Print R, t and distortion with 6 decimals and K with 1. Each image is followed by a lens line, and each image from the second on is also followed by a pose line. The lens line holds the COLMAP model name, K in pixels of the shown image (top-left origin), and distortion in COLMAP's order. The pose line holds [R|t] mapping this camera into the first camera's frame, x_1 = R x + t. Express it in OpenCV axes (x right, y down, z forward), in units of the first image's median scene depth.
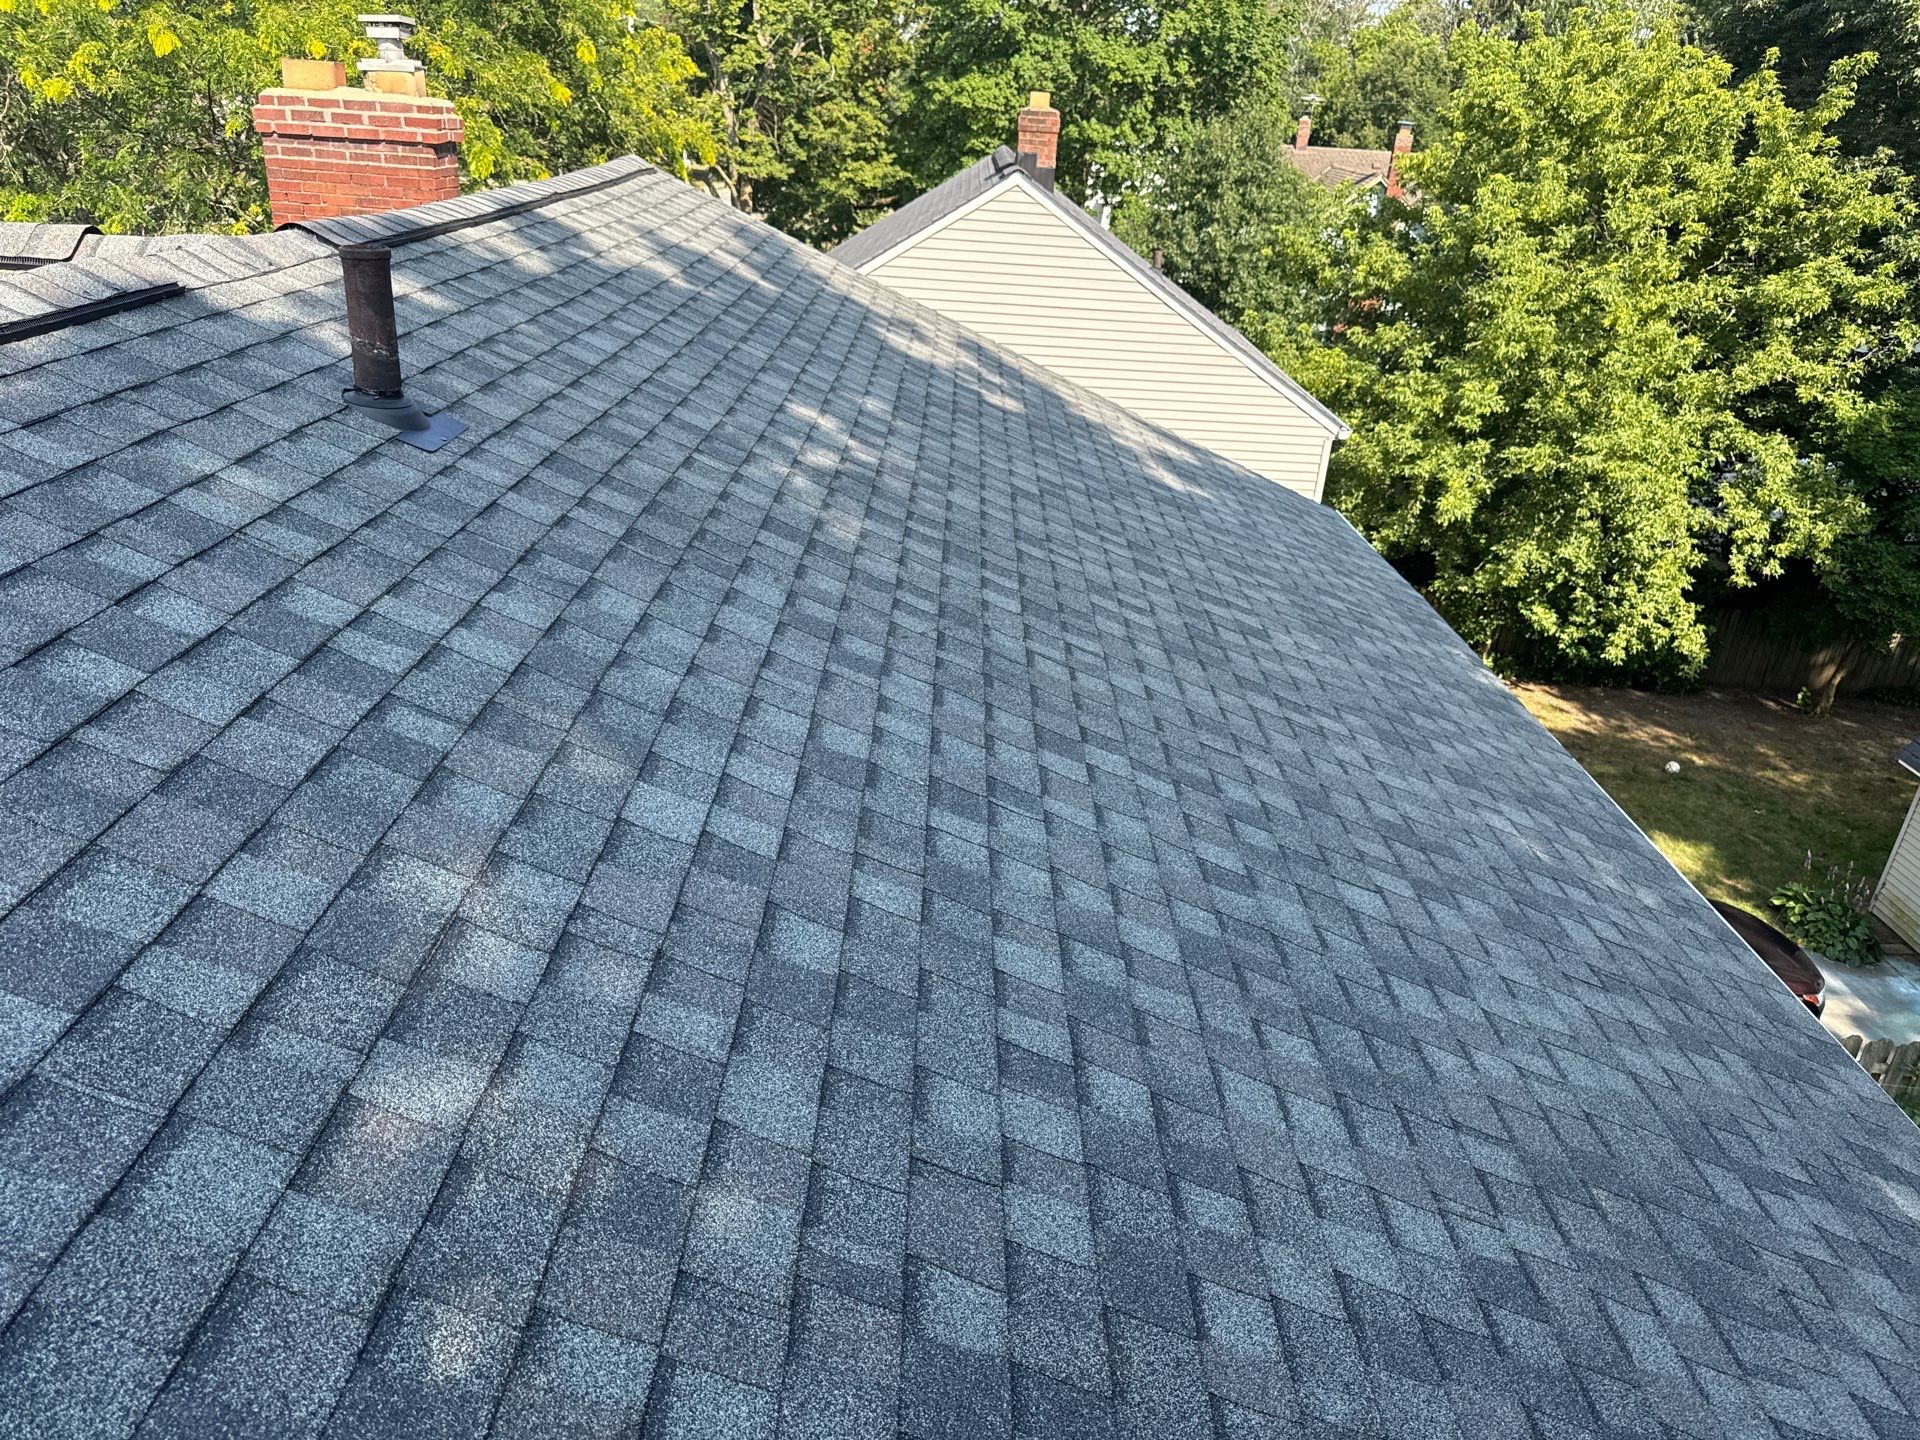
lens RADIAL K [[1274.4, 0, 964.3], [0, 1274.4, 762.6], [0, 0, 1]] dist [0.057428, -0.078796]
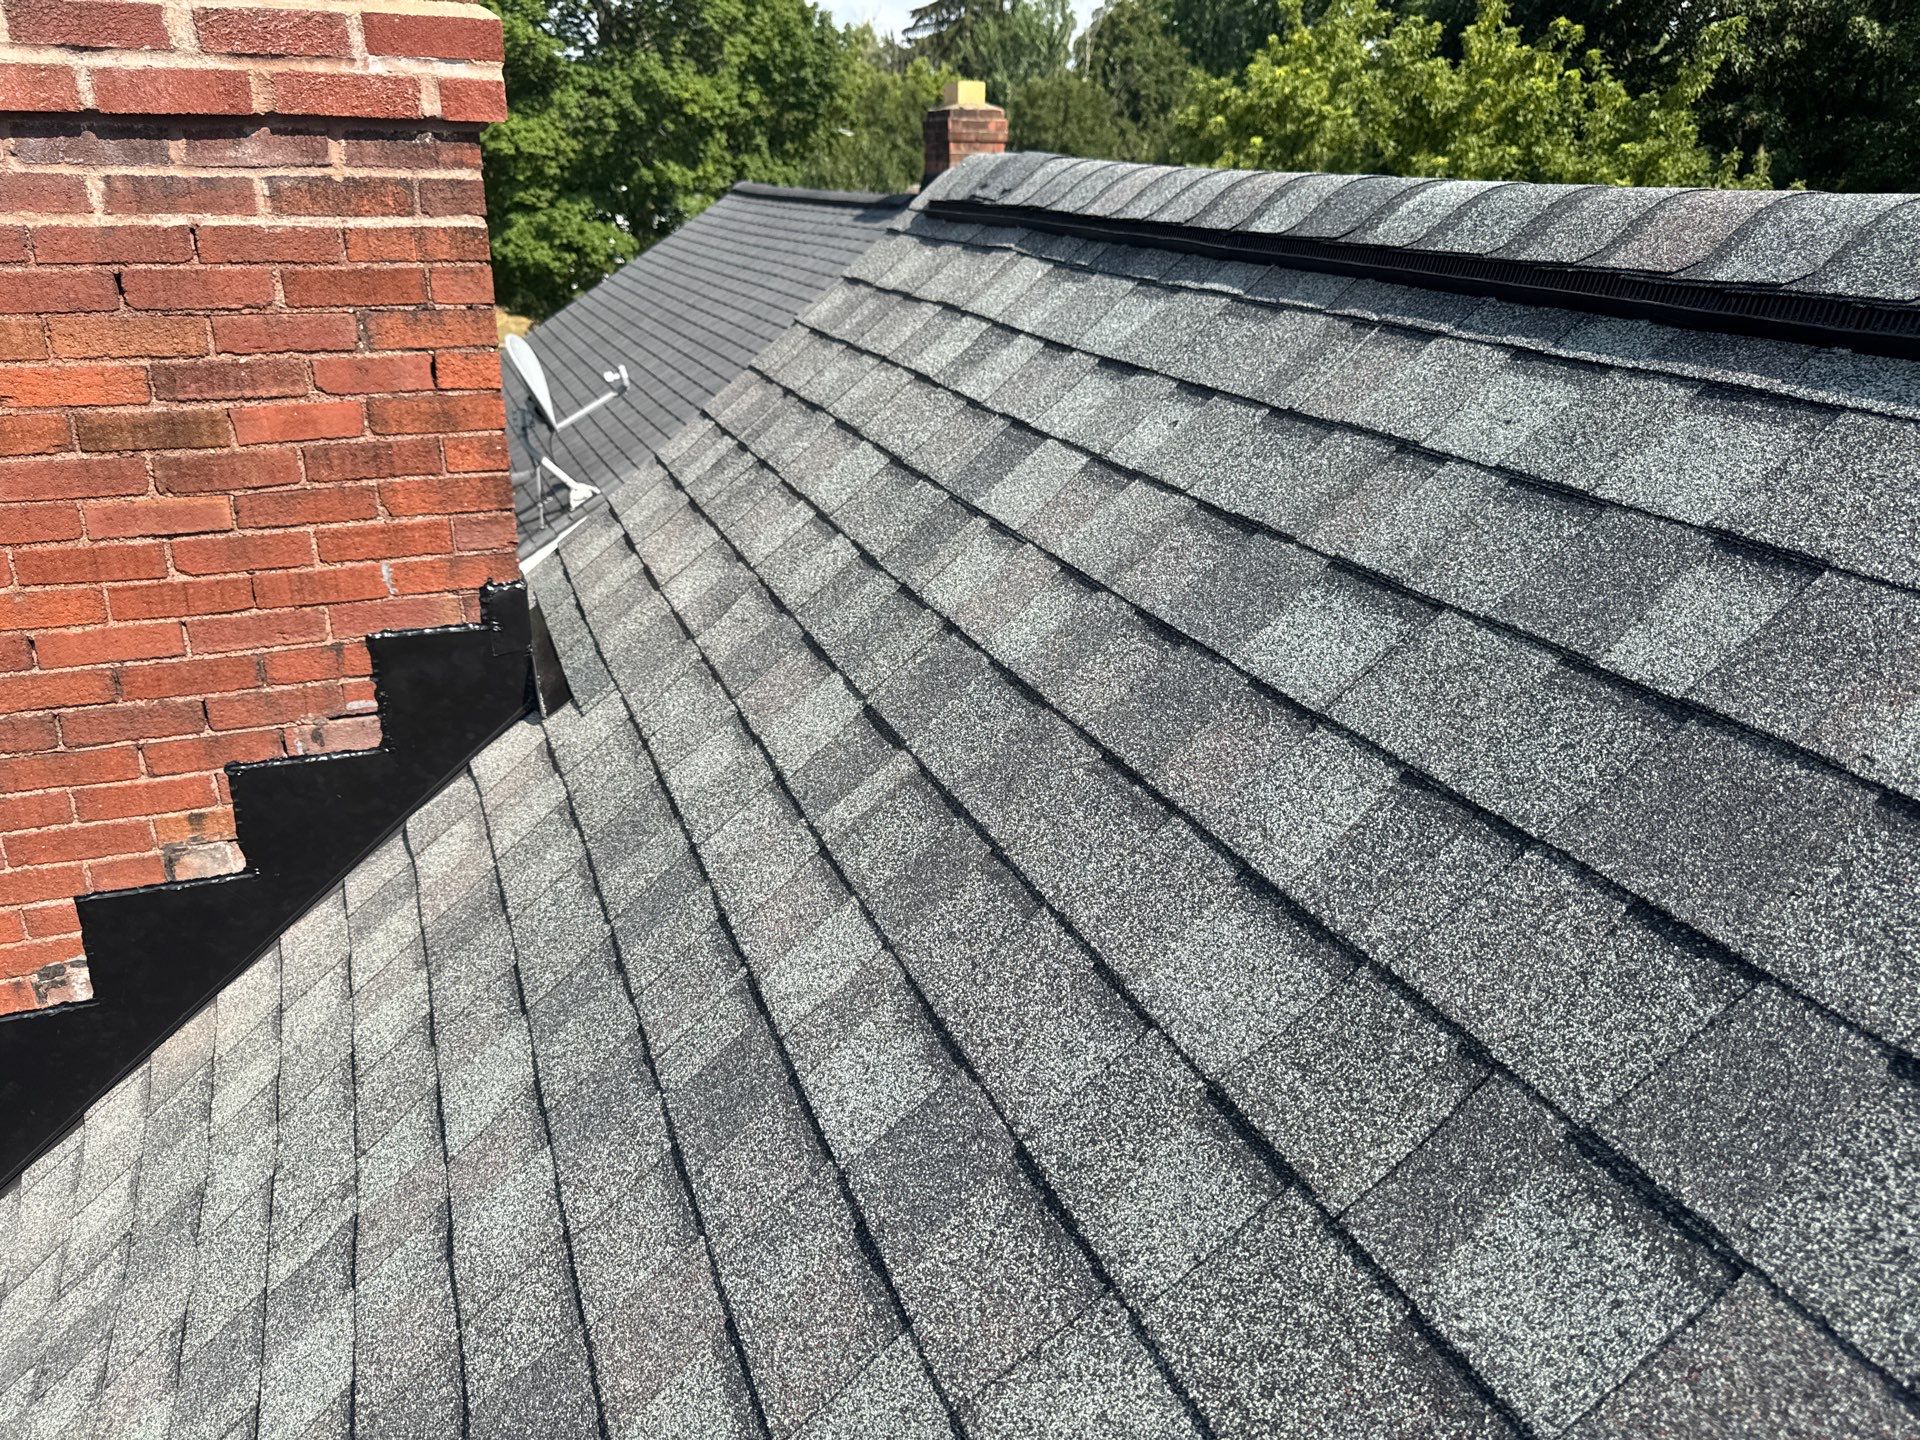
lens RADIAL K [[1274.4, 0, 964.3], [0, 1274.4, 762.6], [0, 0, 1]] dist [0.057428, -0.078796]
pose [[0.918056, -0.210639, 0.335864, -0.091737], [0.221138, 0.975216, 0.007151, -0.071871], [-0.329046, 0.067708, 0.941883, 0.156566]]
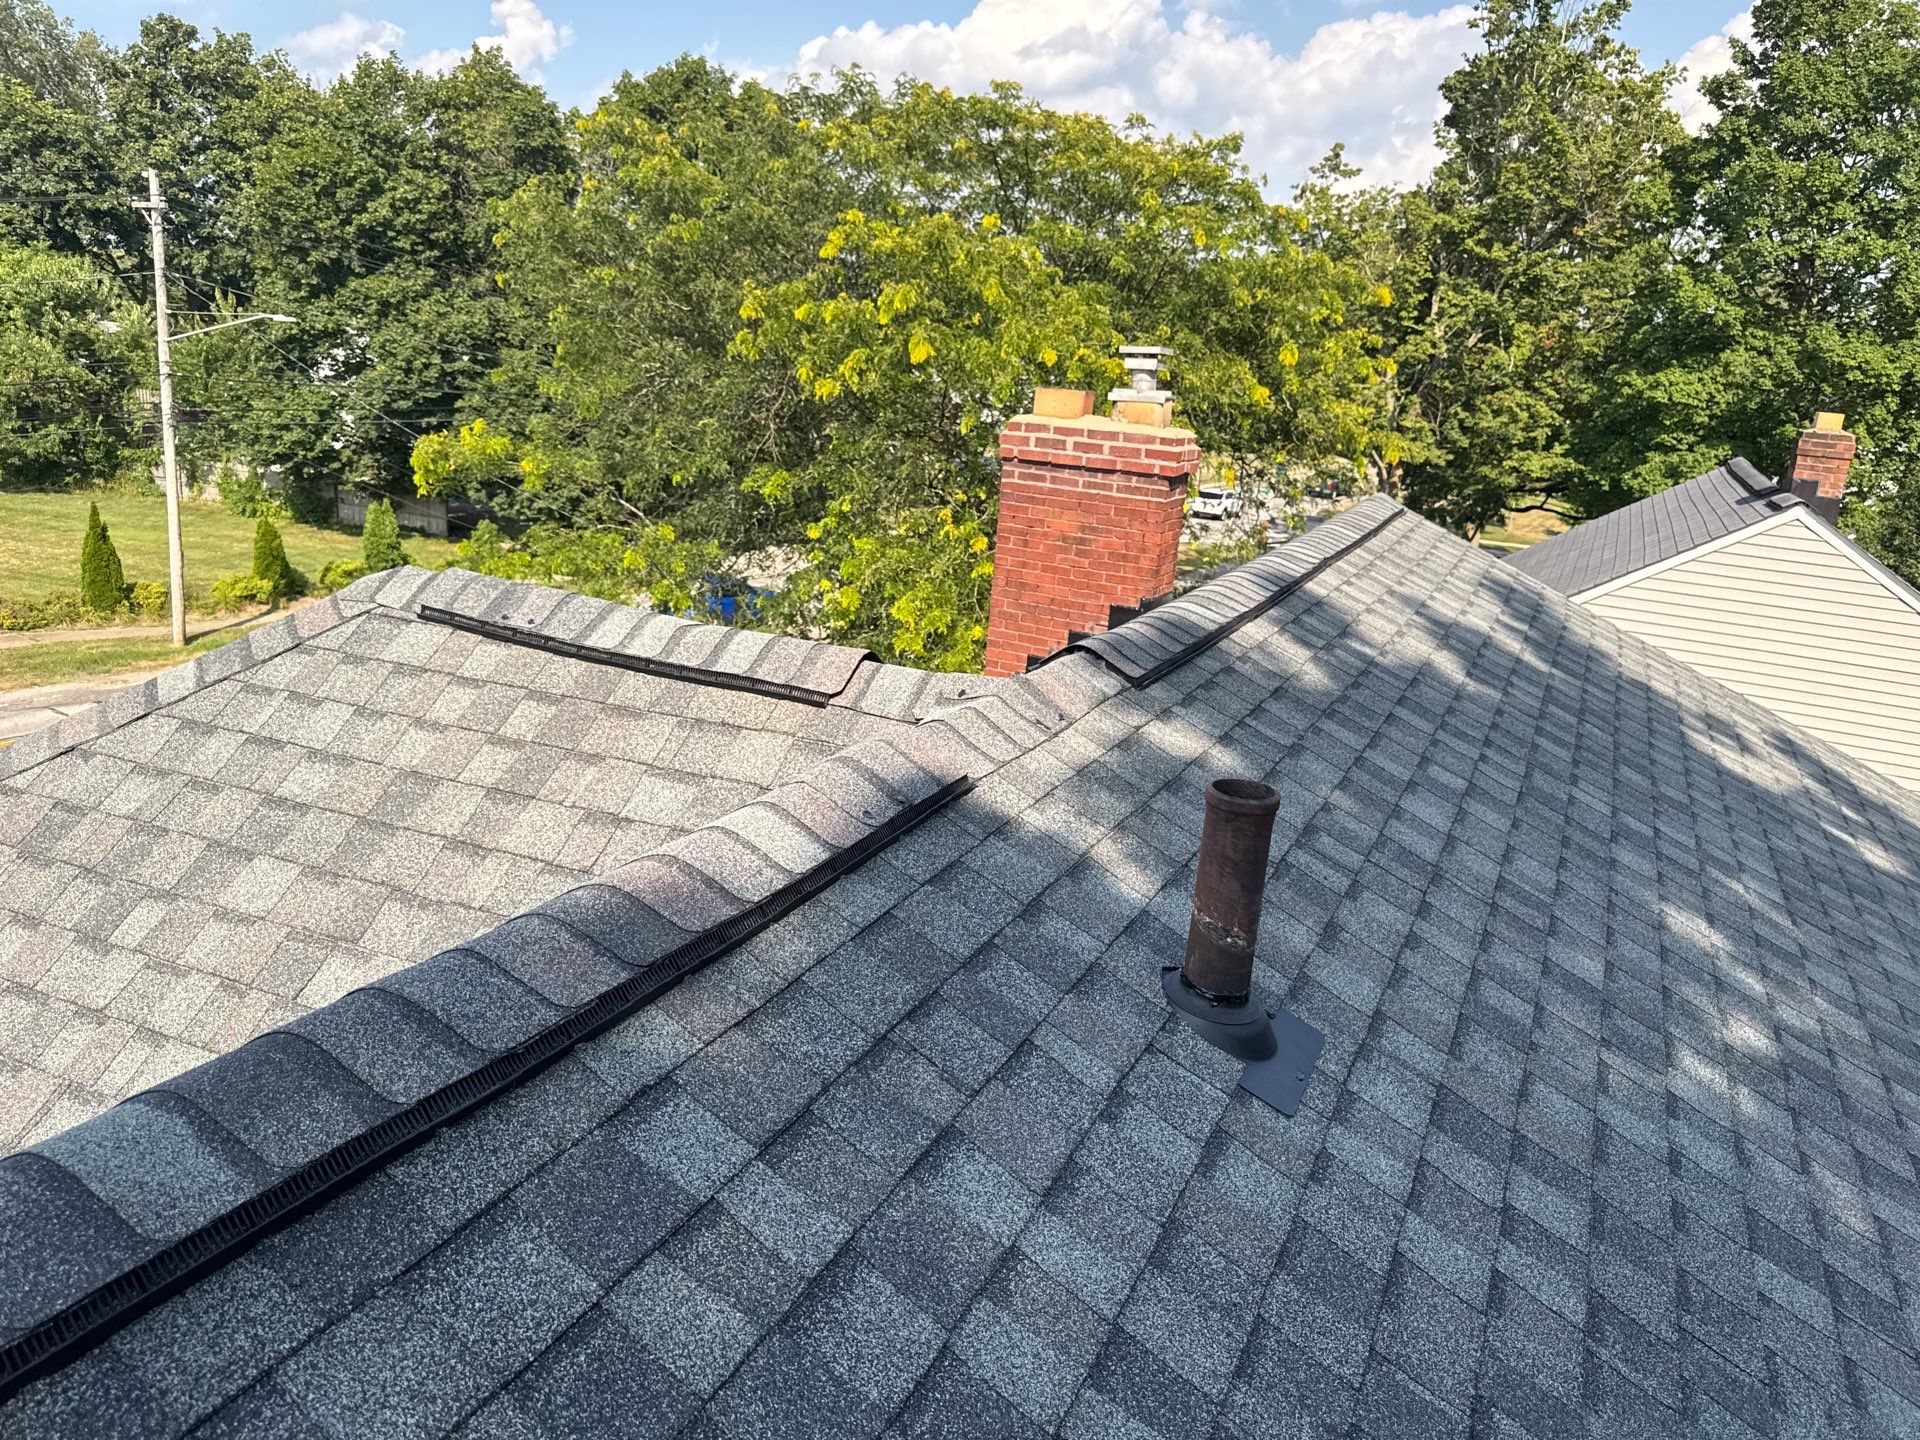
lens RADIAL K [[1340.0, 0, 1066.4], [0, 1340.0, 827.7], [0, 0, 1]] dist [-0.003760, -0.008373]
pose [[0.929391, 0.130327, -0.345321, -0.024527], [-0.180980, 0.976307, -0.118618, -0.022428], [0.321681, 0.172739, 0.930958, 0.026346]]
